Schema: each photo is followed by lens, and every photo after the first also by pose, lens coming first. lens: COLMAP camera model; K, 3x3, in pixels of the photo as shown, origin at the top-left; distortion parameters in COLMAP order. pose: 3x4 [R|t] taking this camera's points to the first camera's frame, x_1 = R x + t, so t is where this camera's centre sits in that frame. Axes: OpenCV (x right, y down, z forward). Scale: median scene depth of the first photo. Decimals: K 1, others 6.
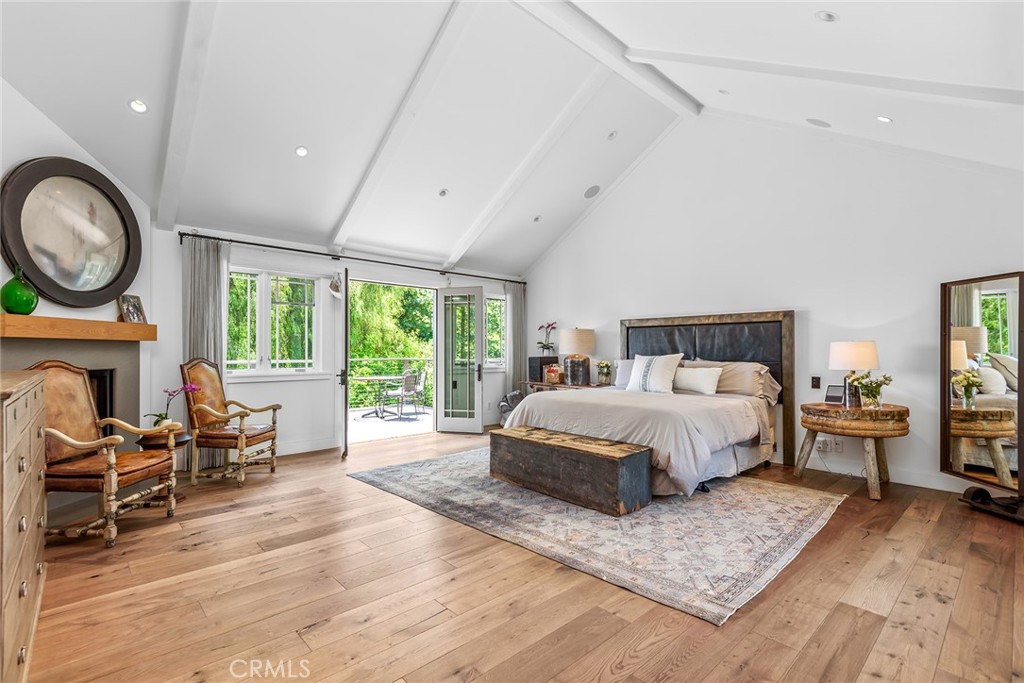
lens RADIAL K [[461.9, 0, 515.2], [0, 461.9, 347.0], [0, 0, 1]] dist [0.018582, -0.003798]
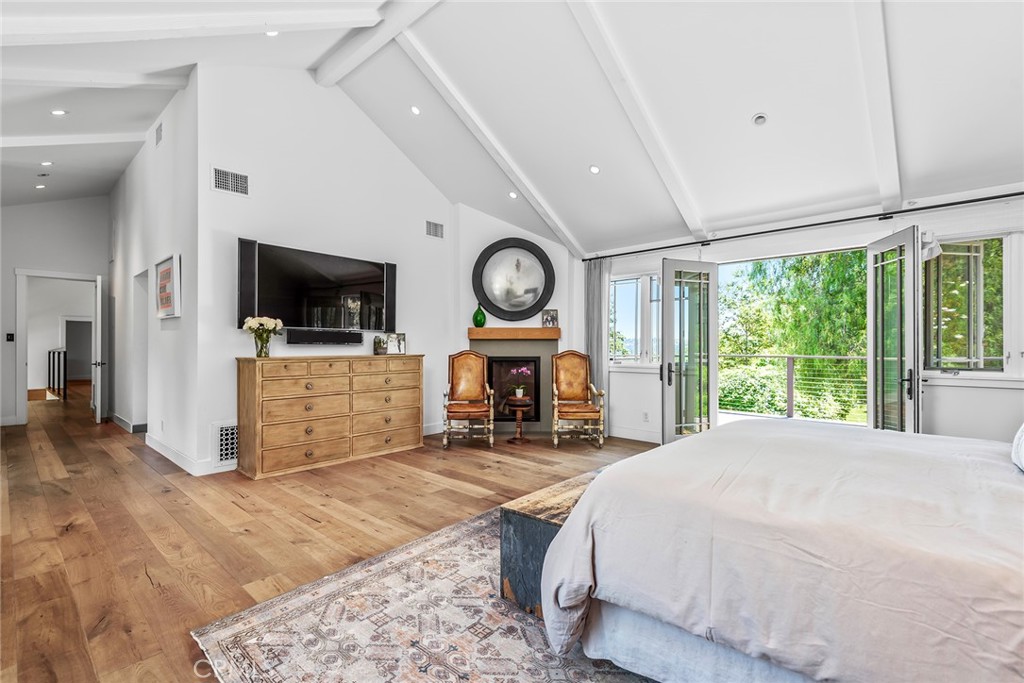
lens RADIAL K [[461.9, 0, 515.1], [0, 461.9, 343.0], [0, 0, 1]] dist [0.018582, -0.003798]
pose [[0.093689, -0.002176, -0.995599, 0.961955], [0.007239, 0.999973, -0.001505, 0.004139], [0.995575, -0.007066, 0.093702, 1.038584]]
